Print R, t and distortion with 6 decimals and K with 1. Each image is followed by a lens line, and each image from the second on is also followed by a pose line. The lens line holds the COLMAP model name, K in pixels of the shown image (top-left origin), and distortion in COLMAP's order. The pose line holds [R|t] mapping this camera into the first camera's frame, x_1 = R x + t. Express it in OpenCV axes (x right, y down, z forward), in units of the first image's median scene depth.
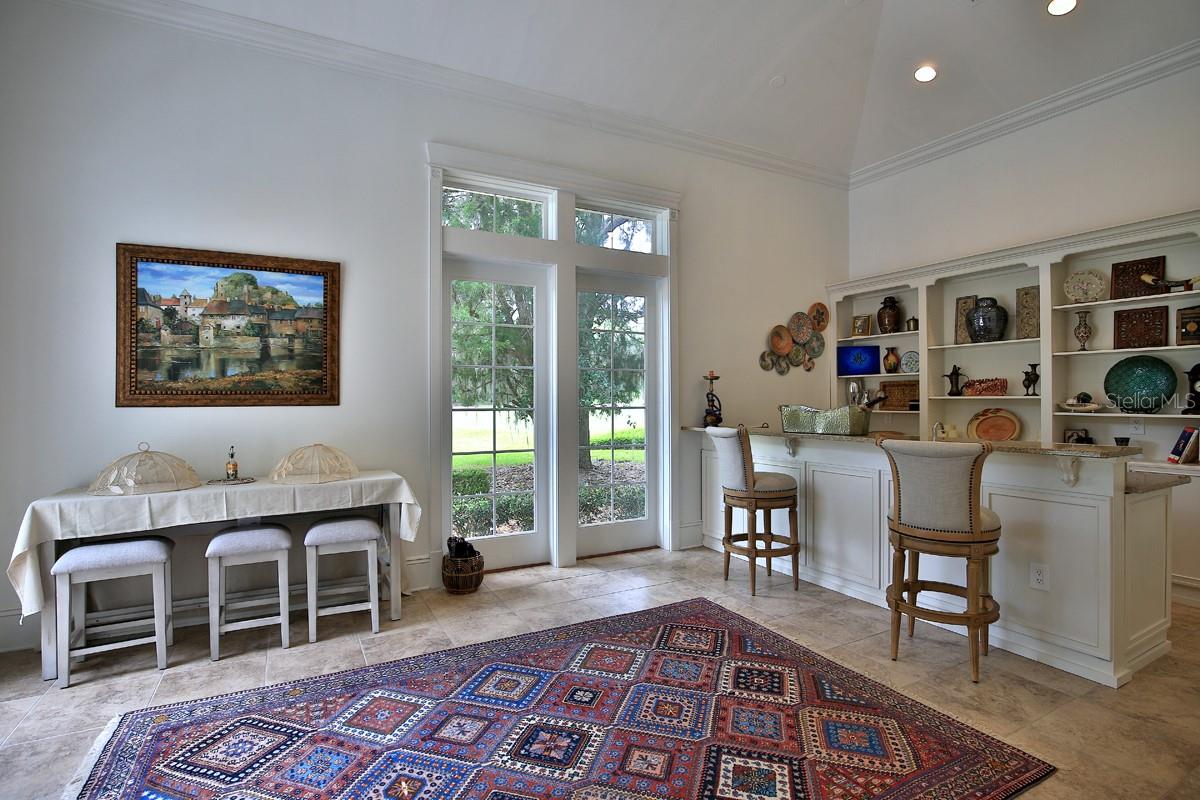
lens RADIAL K [[579.9, 0, 604.6], [0, 579.9, 397.3], [0, 0, 1]] dist [-0.037478, 0.005833]
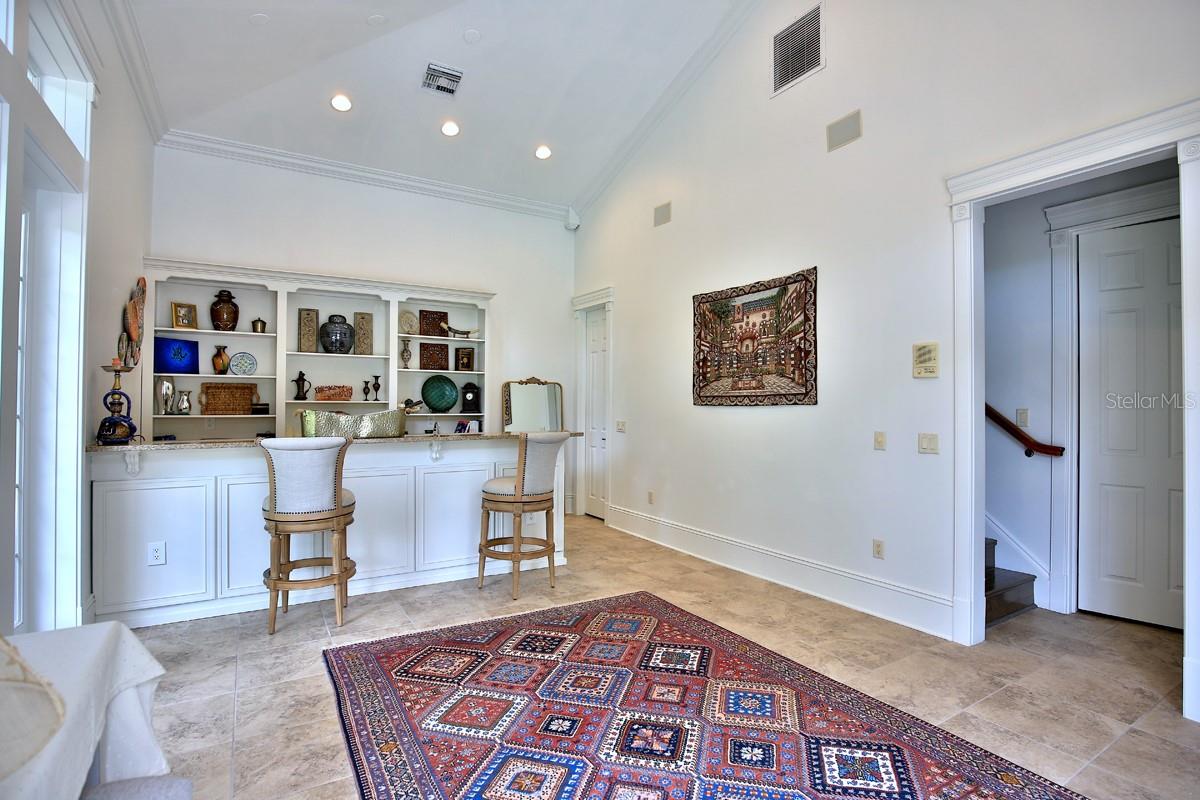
lens RADIAL K [[579.9, 0, 604.6], [0, 579.9, 397.3], [0, 0, 1]] dist [-0.037478, 0.005833]
pose [[-0.047492, 0.014554, 0.998766, -0.655507], [-0.006783, 0.999866, -0.014893, 0.005944], [-0.998849, -0.007482, -0.047387, 0.663426]]
